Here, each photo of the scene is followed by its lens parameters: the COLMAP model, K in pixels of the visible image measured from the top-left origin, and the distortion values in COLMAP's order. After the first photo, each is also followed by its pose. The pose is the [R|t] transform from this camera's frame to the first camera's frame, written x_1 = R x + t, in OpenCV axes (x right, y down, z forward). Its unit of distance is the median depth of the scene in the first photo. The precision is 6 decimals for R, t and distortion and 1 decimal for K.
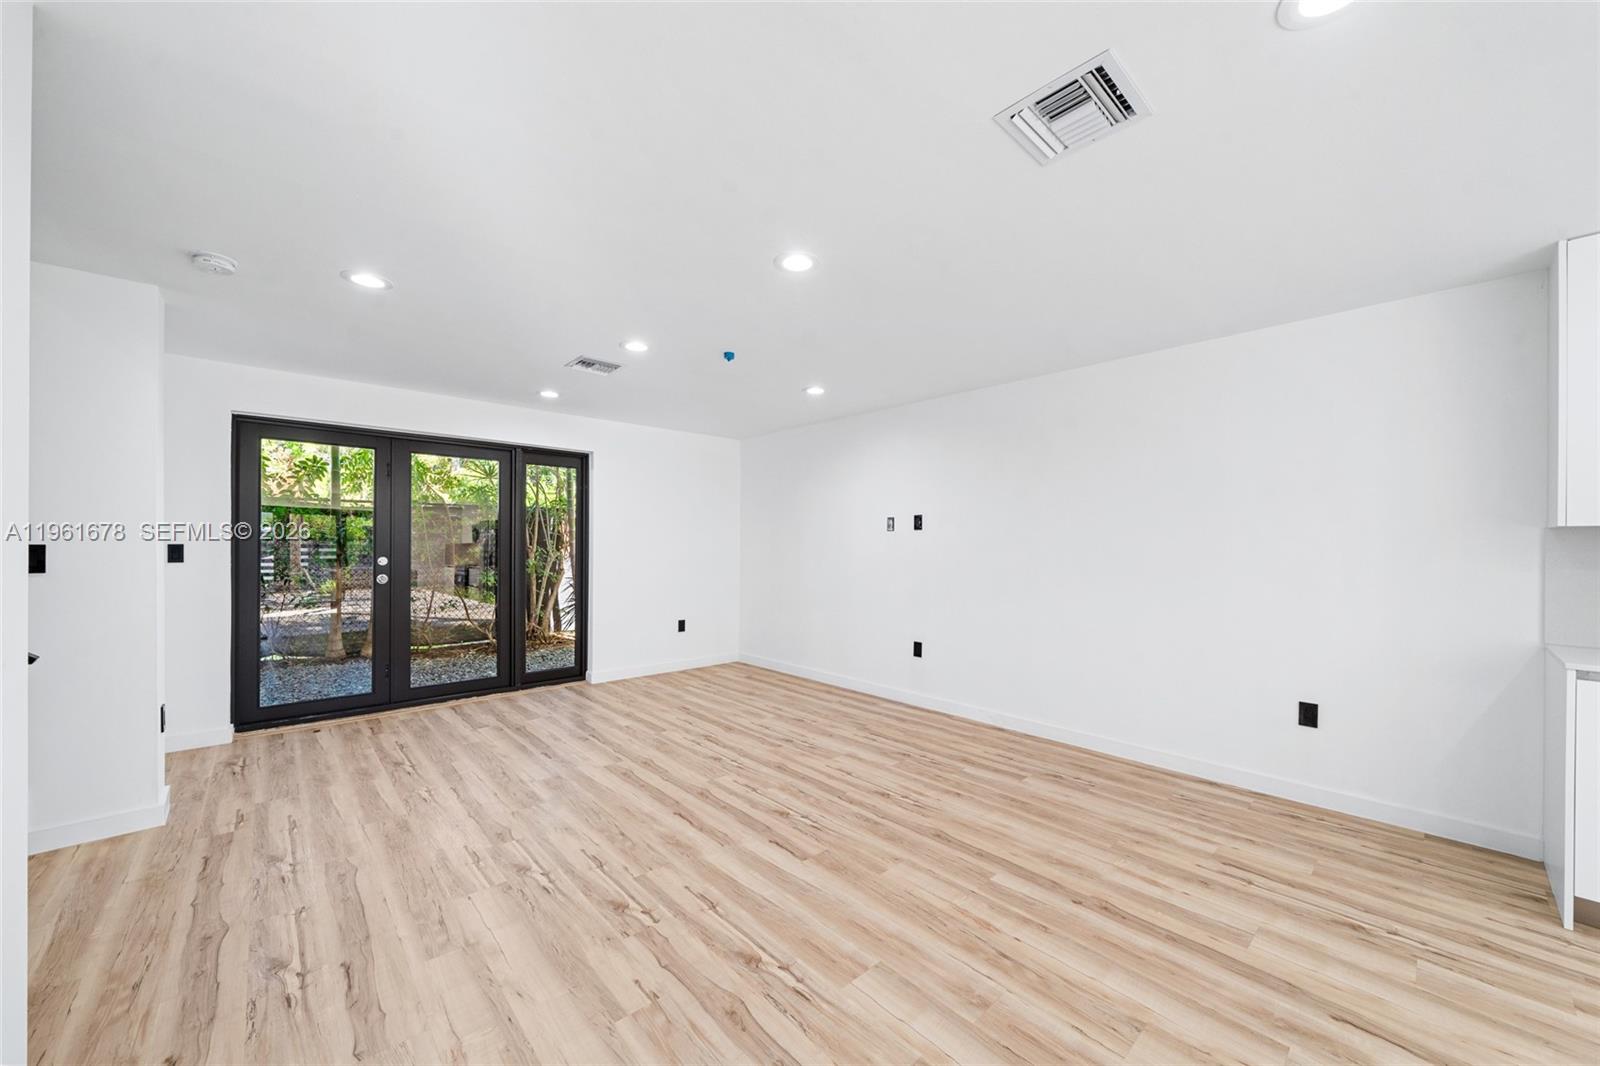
lens RADIAL K [[596.8, 0, 801.7], [0, 596.8, 543.9], [0, 0, 1]] dist [0.001279, 0.000161]
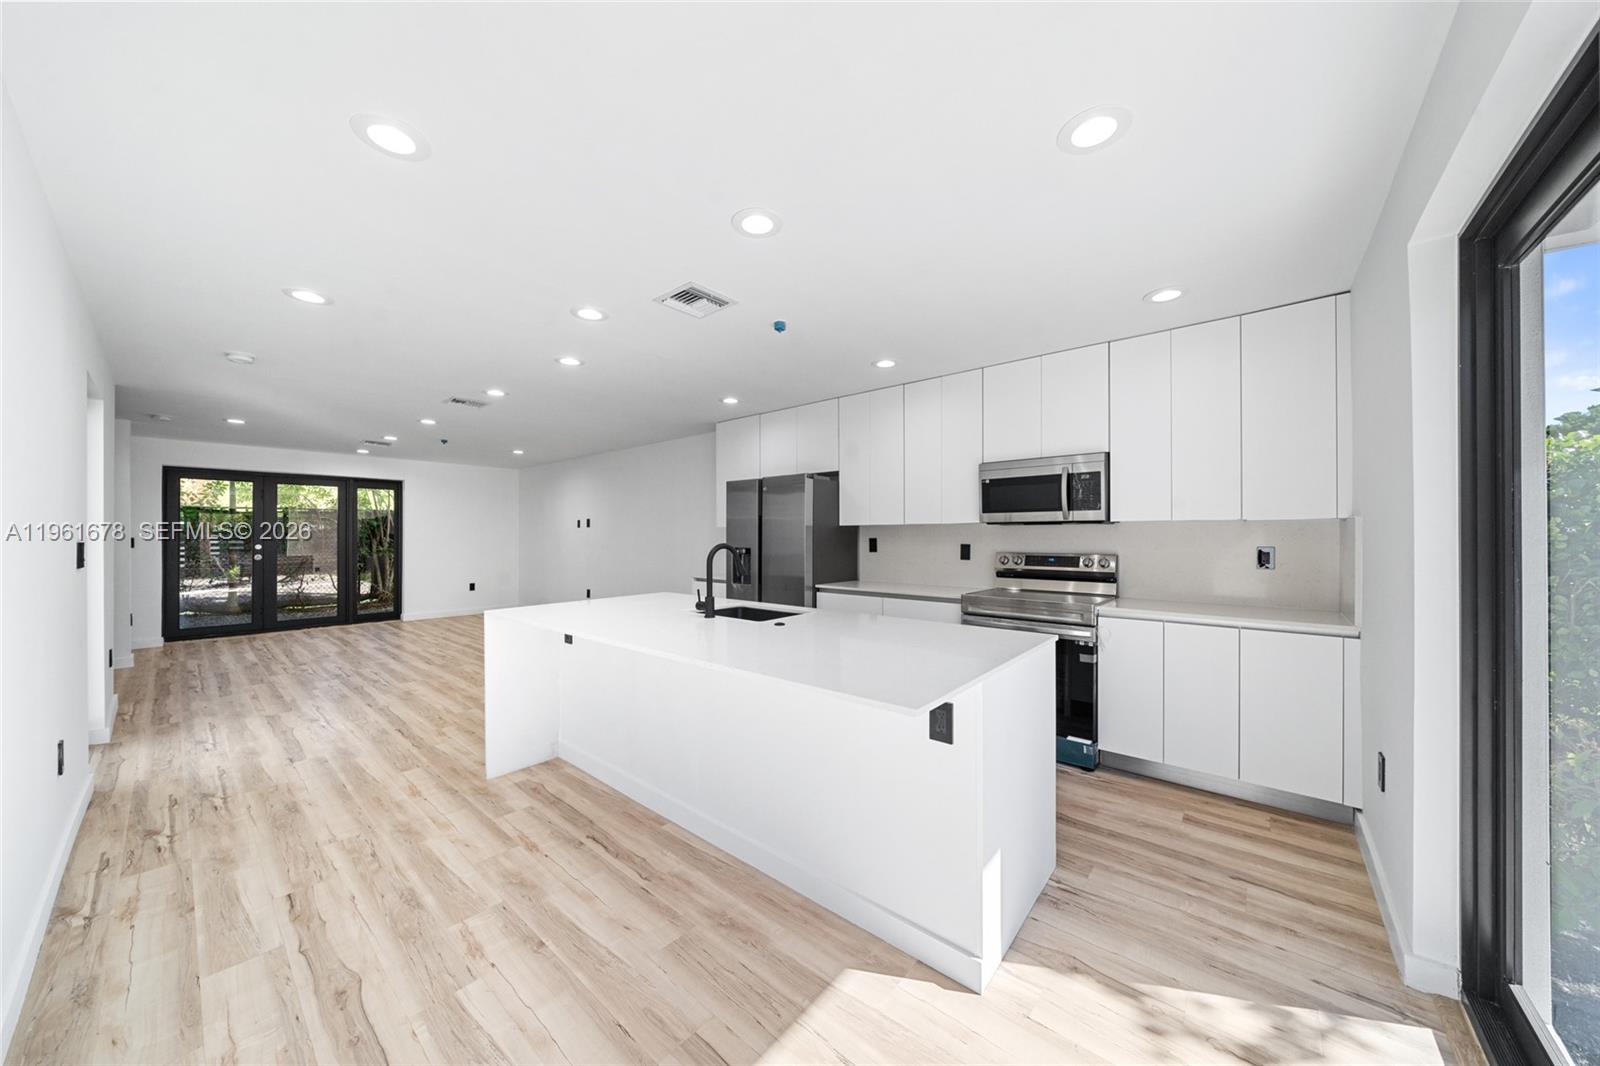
lens RADIAL K [[546.0, 0, 791.5], [0, 546.0, 530.1], [0, 0, 1]] dist [-0.001269, -0.000103]
pose [[0.993320, -0.004742, 0.115295, 0.726580], [0.005354, 0.999973, -0.004994, -0.004162], [-0.115269, 0.005578, 0.993319, -0.834545]]
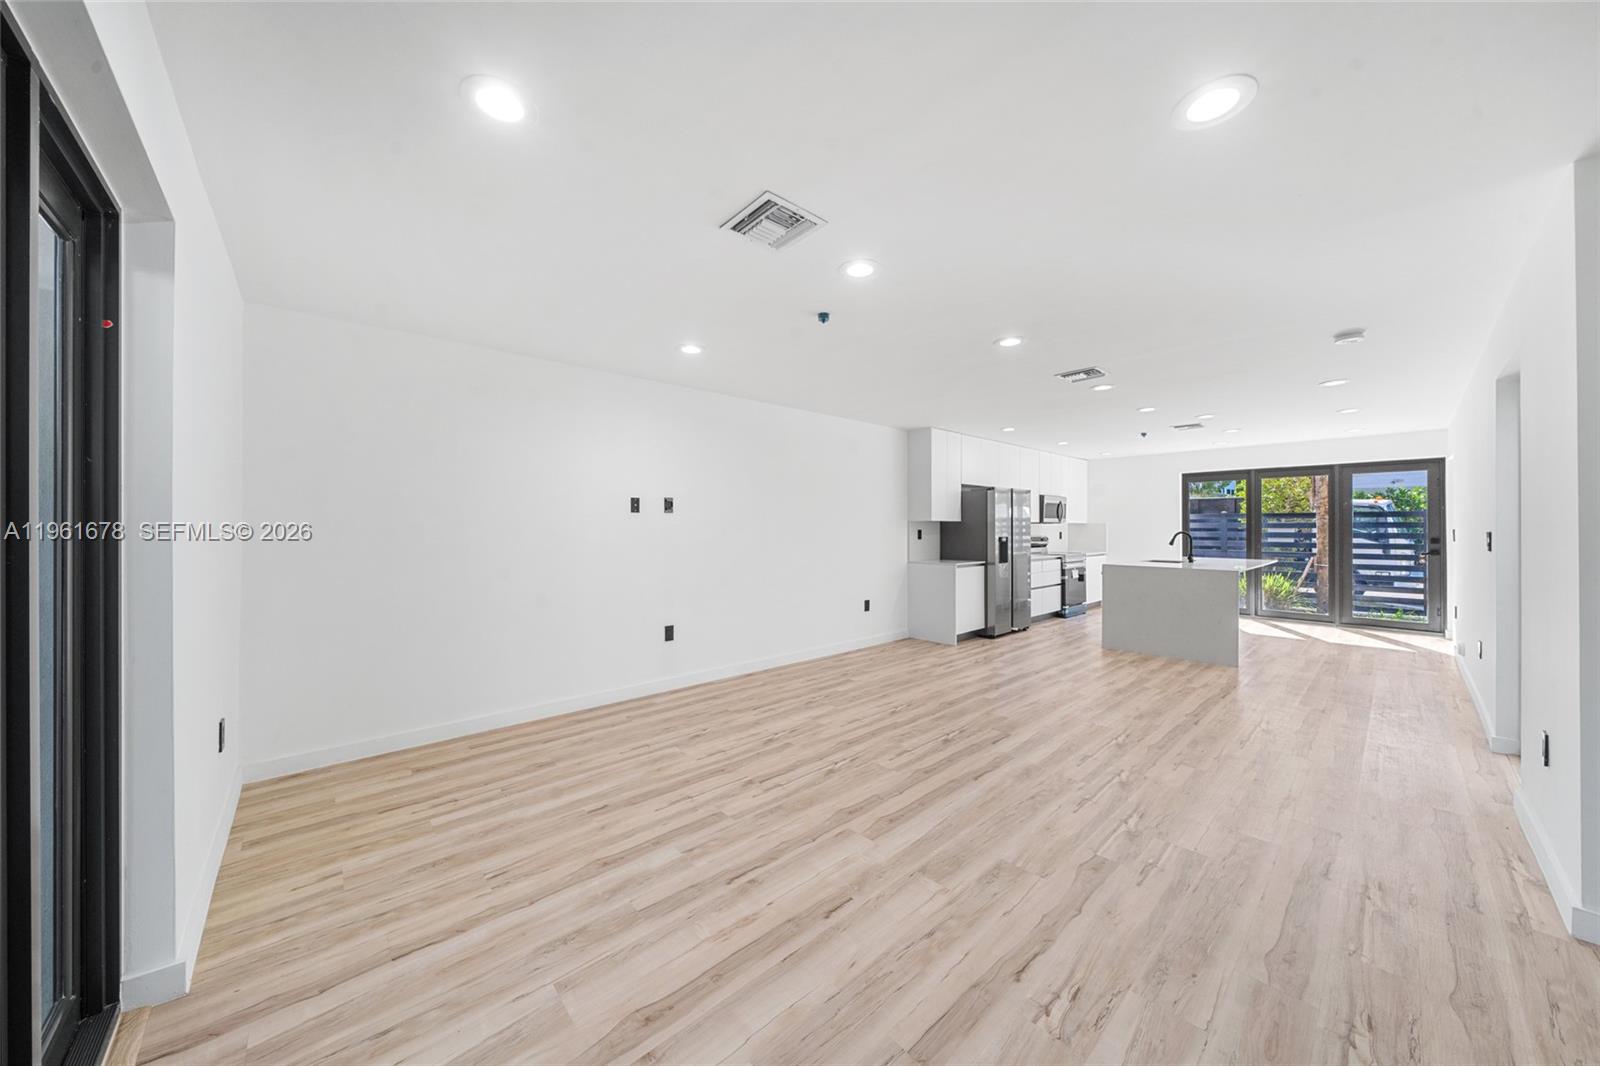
lens RADIAL K [[546.0, 0, 793.8], [0, 546.0, 530.0], [0, 0, 1]] dist [-0.001269, -0.000103]
pose [[0.003994, -0.006745, 0.999969, -0.838387], [-0.001419, 0.999976, 0.006751, -0.001347], [-0.999991, -0.001446, 0.003984, 0.933183]]
